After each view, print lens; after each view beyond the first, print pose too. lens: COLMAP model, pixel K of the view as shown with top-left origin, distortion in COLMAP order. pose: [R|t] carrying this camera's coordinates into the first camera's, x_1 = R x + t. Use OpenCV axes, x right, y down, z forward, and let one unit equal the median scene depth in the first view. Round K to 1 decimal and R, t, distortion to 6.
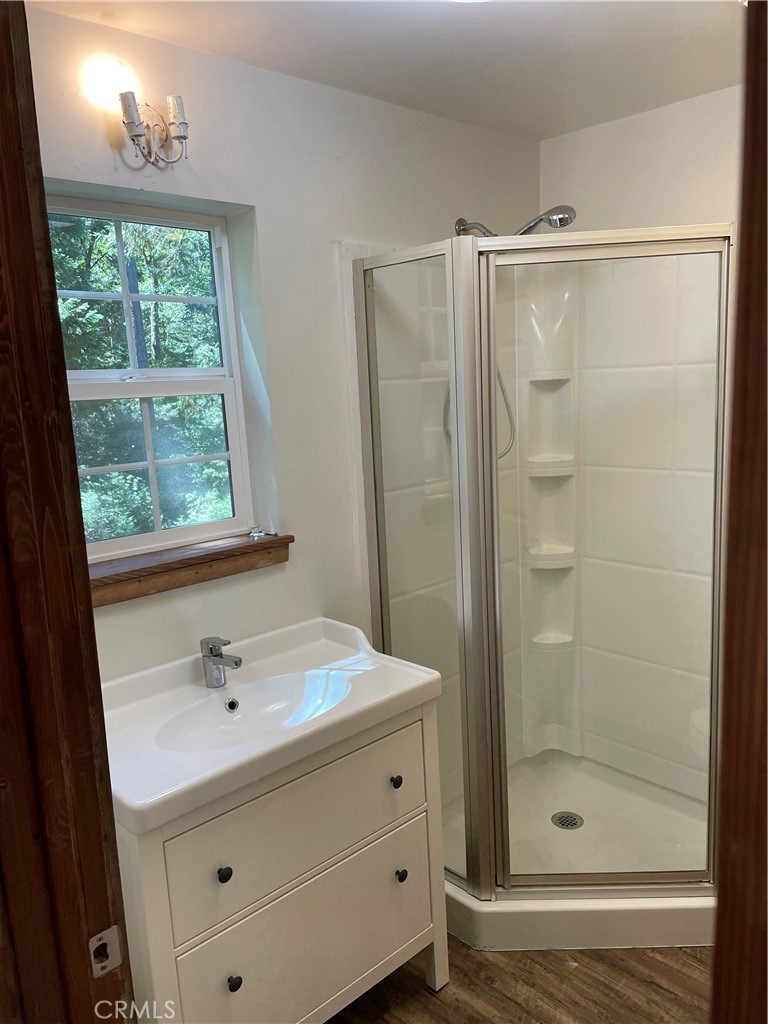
lens RADIAL K [[774.5, 0, 391.0], [0, 774.5, 513.2], [0, 0, 1]] dist [0.084219, -0.107525]
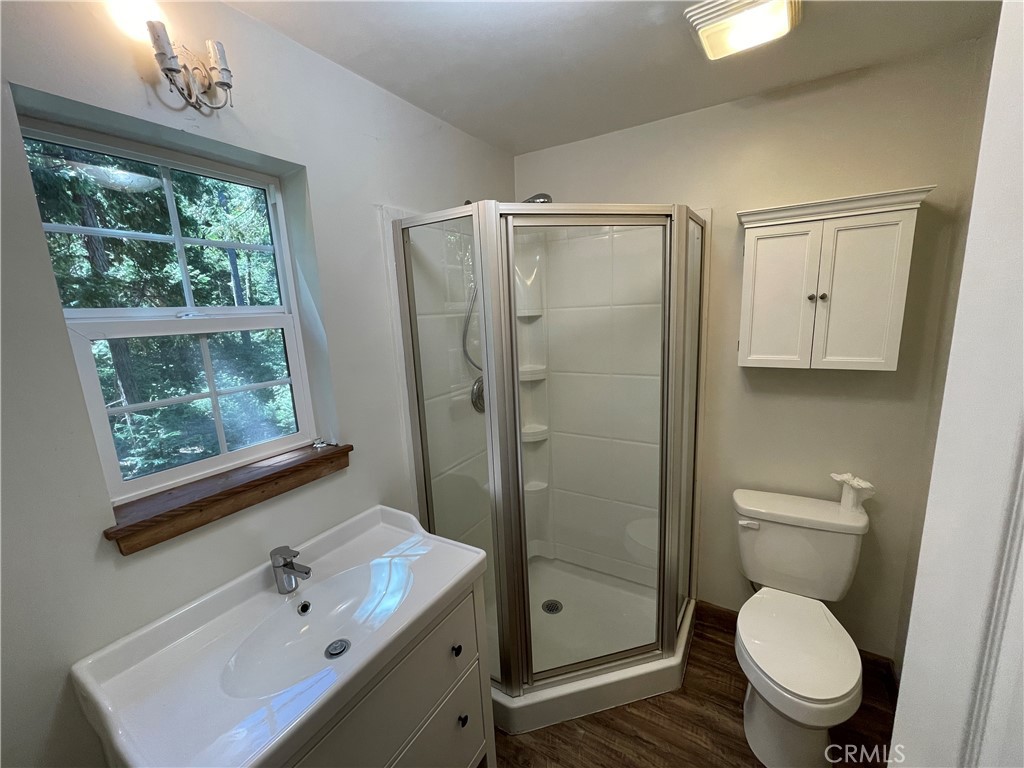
lens RADIAL K [[415.1, 0, 511.3], [0, 415.1, 385.7], [0, 0, 1]] dist [-0.007144, 0.001970]
pose [[0.964827, -0.047014, 0.258646, -0.051154], [0.048349, 0.998830, 0.001203, -0.052221], [-0.258400, 0.011345, 0.965971, 0.318803]]
